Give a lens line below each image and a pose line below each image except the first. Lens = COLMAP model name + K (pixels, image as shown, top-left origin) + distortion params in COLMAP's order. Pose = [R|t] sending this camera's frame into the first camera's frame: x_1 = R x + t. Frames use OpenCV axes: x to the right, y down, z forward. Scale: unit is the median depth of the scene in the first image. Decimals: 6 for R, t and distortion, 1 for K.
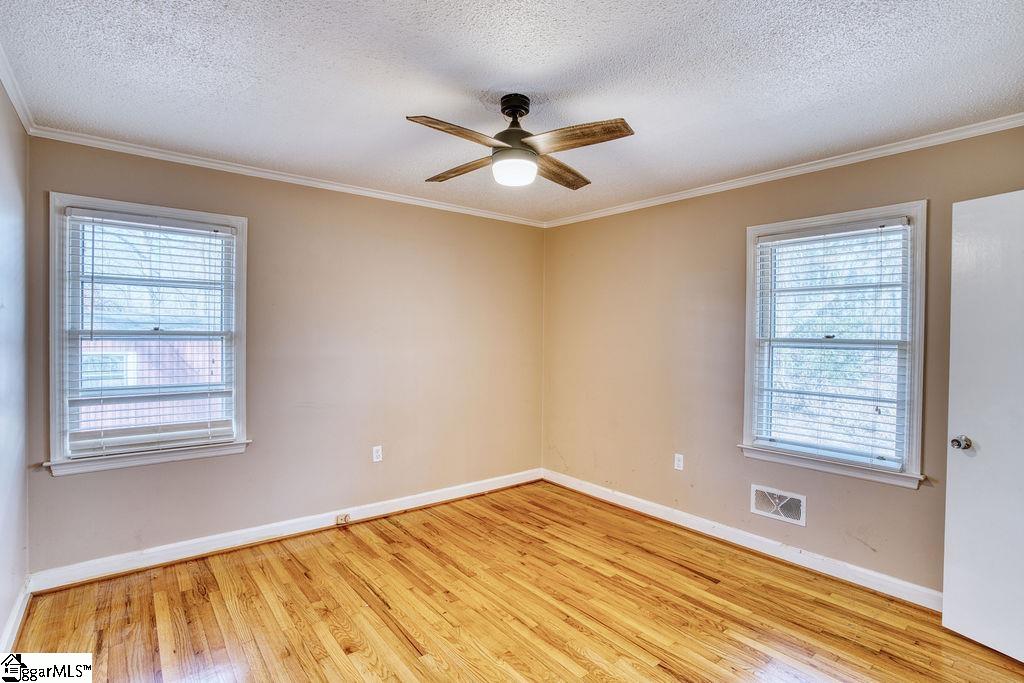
lens RADIAL K [[507.9, 0, 512.0], [0, 507.9, 341.5], [0, 0, 1]] dist [-0.050214, 0.019961]
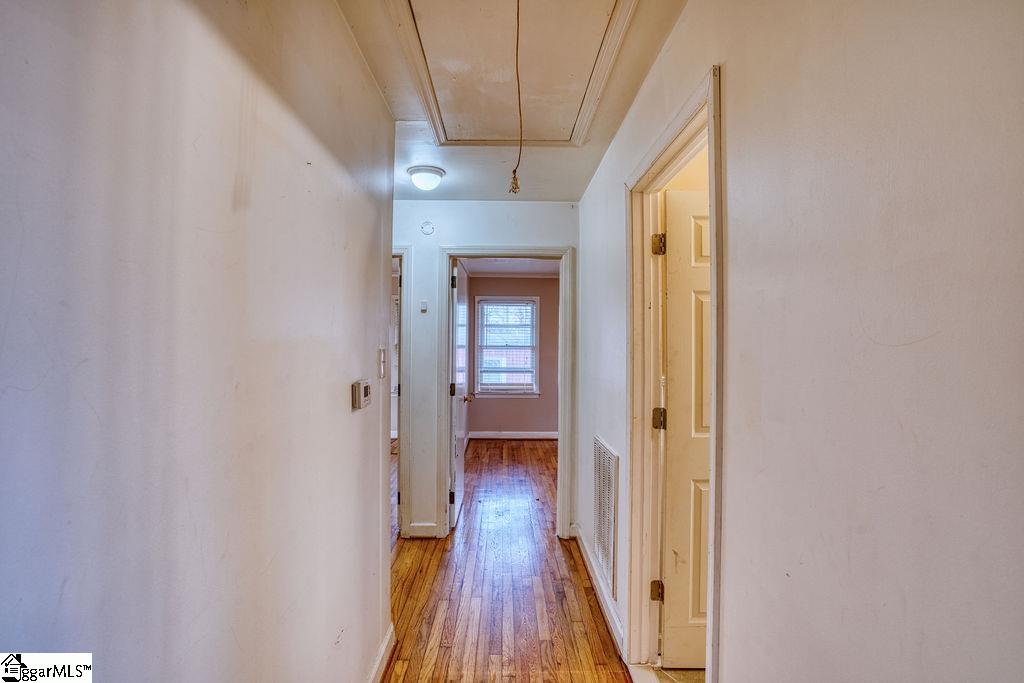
lens RADIAL K [[520.3, 0, 508.1], [0, 520.3, 339.1], [0, 0, 1]] dist [-0.087573, 0.041543]
pose [[0.780731, -0.014283, -0.624704, 0.977514], [-0.005877, 0.999527, -0.030198, 0.026779], [0.624840, 0.027248, 0.780277, -1.098244]]
